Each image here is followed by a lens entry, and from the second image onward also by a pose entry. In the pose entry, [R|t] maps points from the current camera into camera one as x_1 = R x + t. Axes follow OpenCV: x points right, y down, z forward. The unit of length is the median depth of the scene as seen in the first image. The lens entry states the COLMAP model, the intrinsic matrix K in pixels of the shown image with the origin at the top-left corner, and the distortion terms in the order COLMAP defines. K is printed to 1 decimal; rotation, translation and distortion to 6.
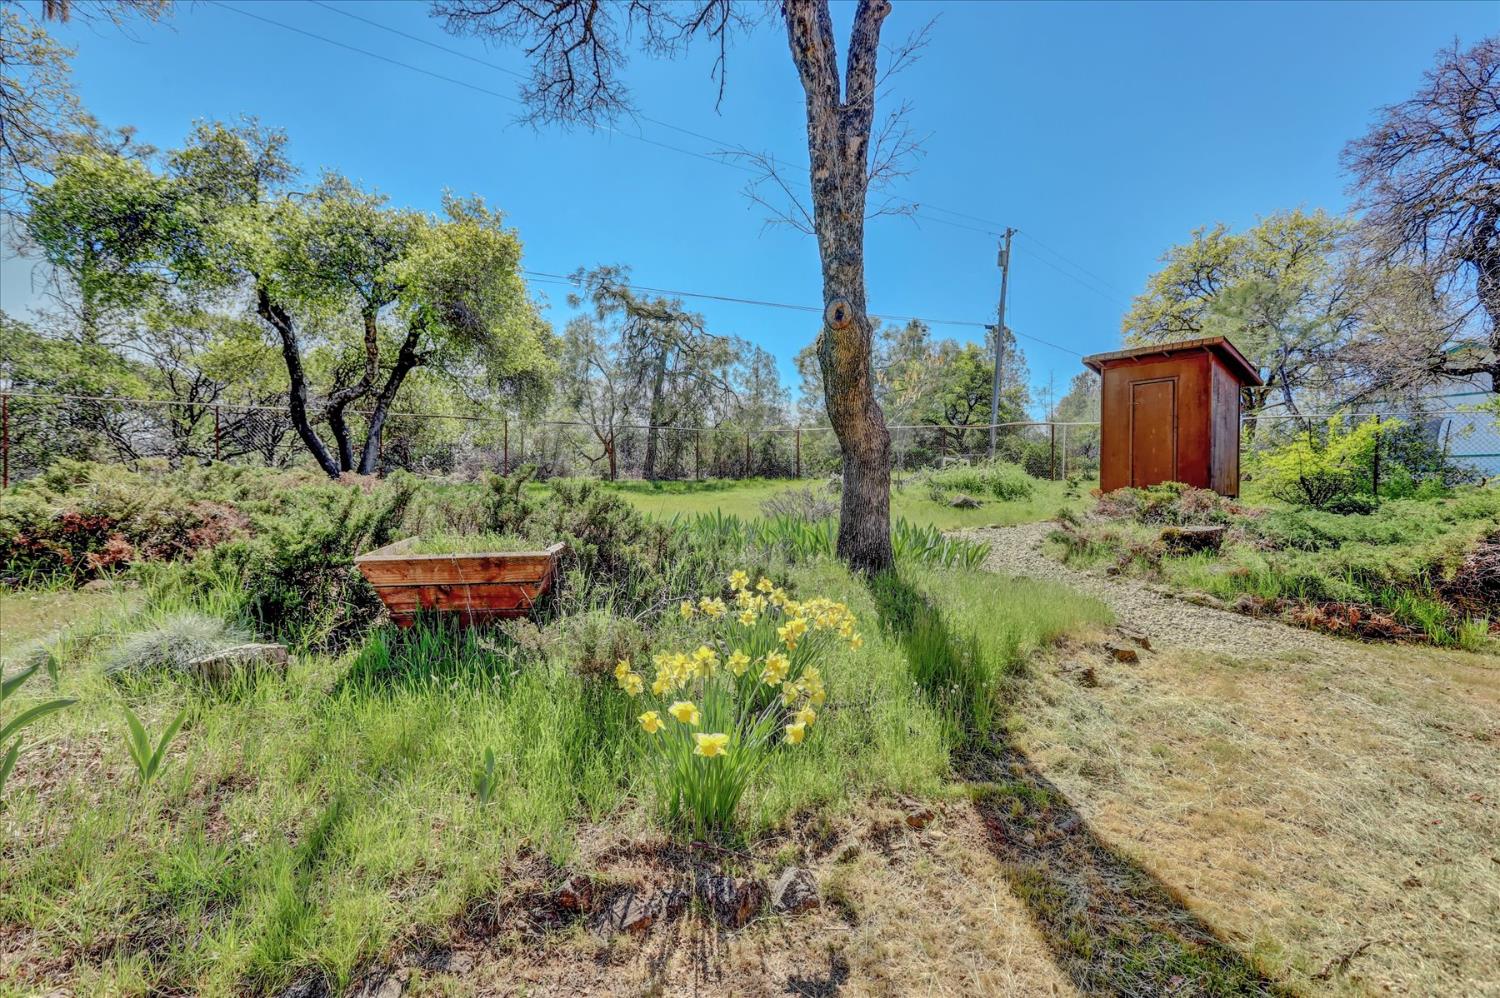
lens RADIAL K [[676.6, 0, 750.0], [0, 676.6, 499.0], [0, 0, 1]] dist [0.025729, 0.001230]
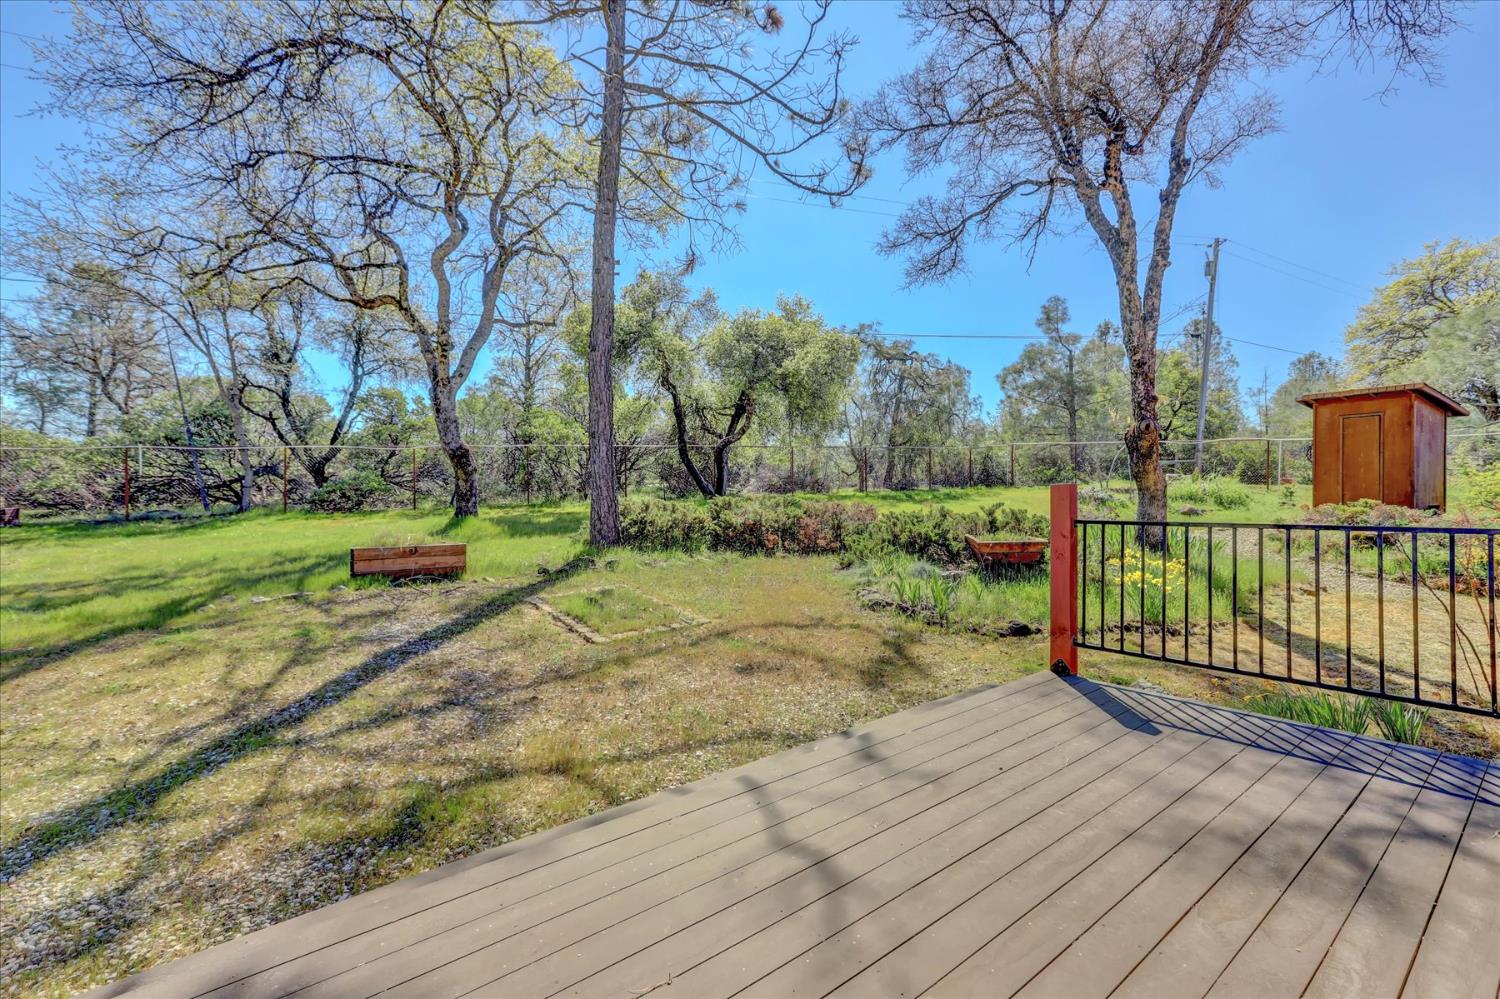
lens RADIAL K [[676.6, 0, 750.0], [0, 676.6, 499.5], [0, 0, 1]] dist [0.025729, 0.001230]
pose [[0.974548, -0.005726, -0.224104, -0.137029], [0.006219, 0.999980, 0.001494, -0.015398], [0.224091, -0.002850, 0.974564, -0.302537]]
